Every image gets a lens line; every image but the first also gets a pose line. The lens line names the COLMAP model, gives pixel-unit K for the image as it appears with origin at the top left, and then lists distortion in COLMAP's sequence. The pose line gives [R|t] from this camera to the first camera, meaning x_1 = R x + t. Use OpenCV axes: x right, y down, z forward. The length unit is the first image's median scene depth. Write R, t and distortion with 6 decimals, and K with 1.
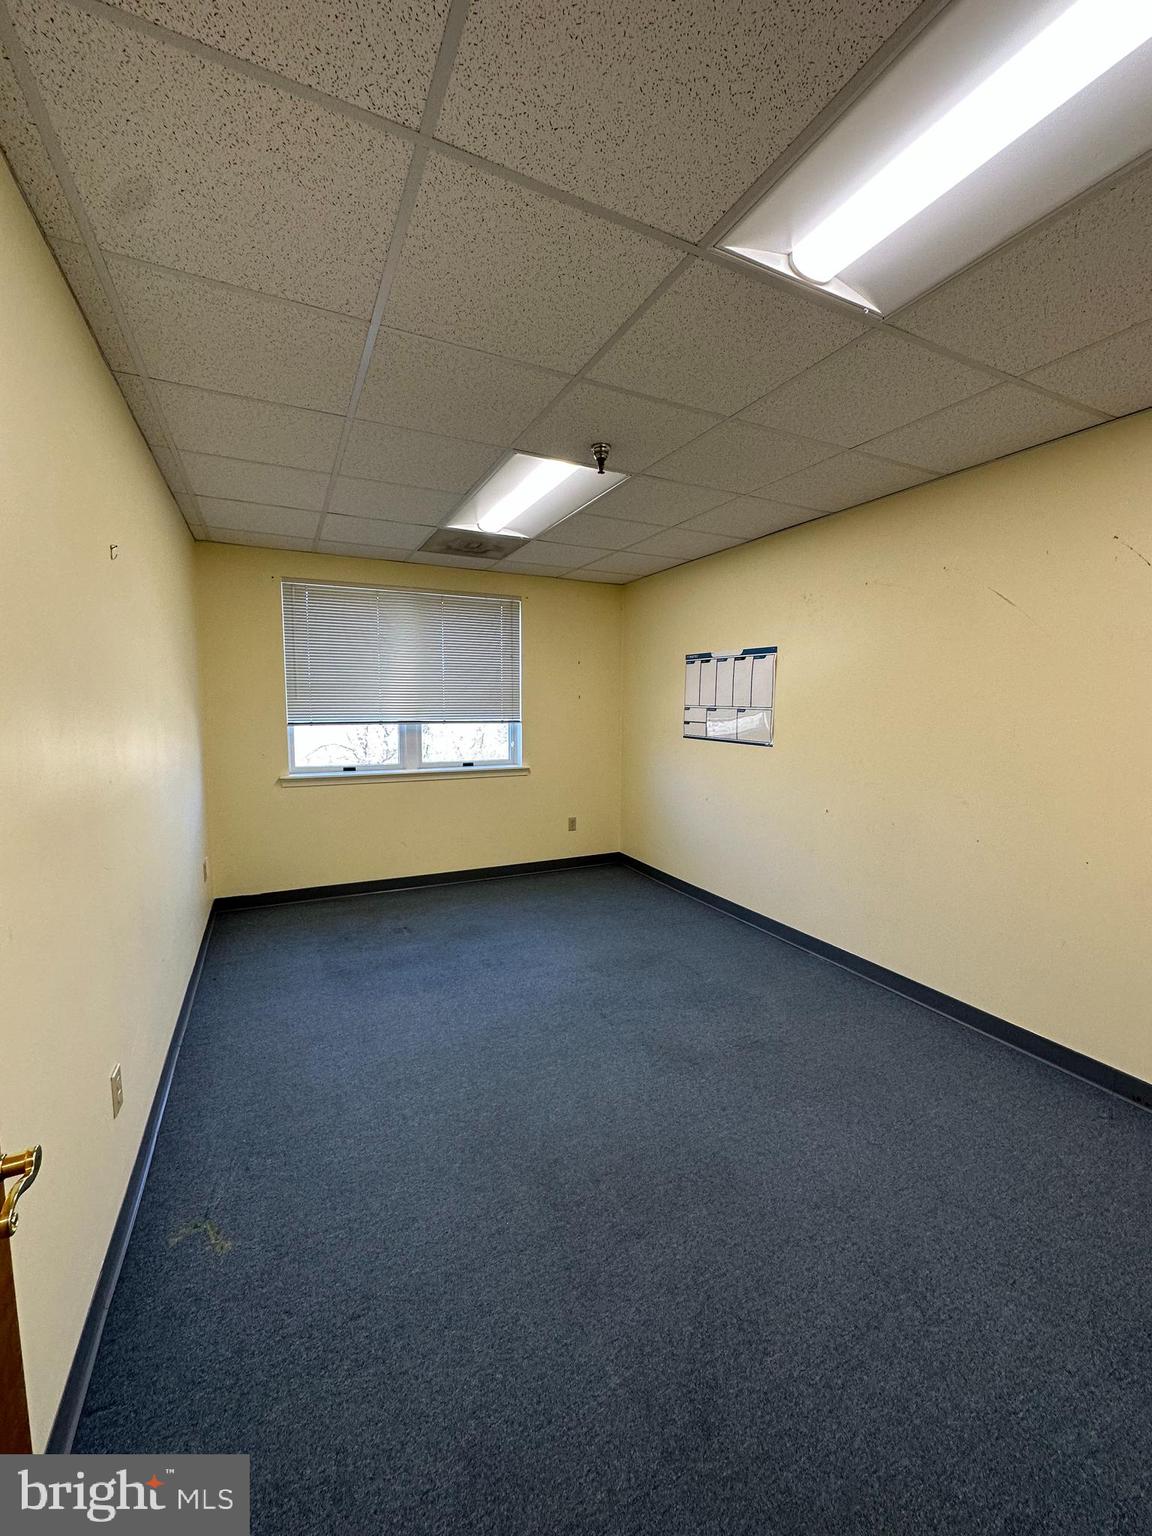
lens RADIAL K [[619.8, 0, 584.2], [0, 619.8, 767.2], [0, 0, 1]] dist [0.032796, 0.000079]
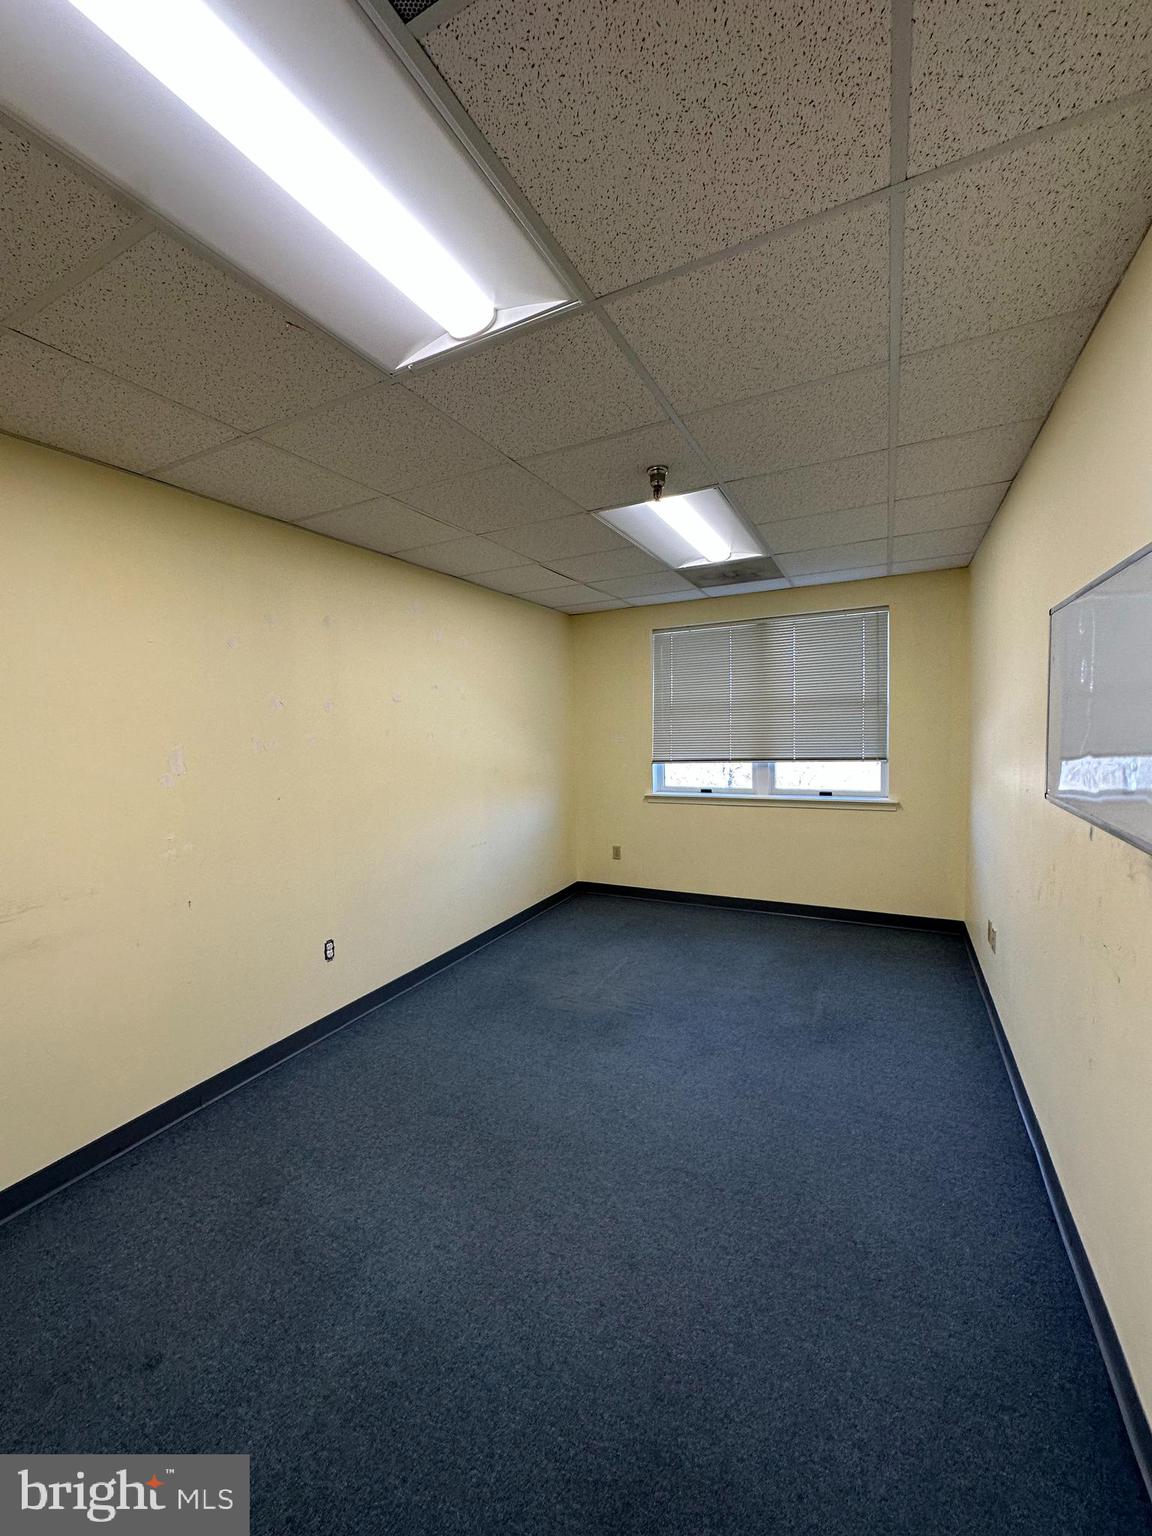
lens RADIAL K [[619.8, 0, 568.6], [0, 619.8, 762.0], [0, 0, 1]] dist [0.032796, 0.000079]
pose [[0.585264, 0.019375, -0.810612, 0.601566], [-0.054966, 0.998363, -0.015824, -0.028467], [0.808978, 0.053817, 0.585370, 0.259404]]
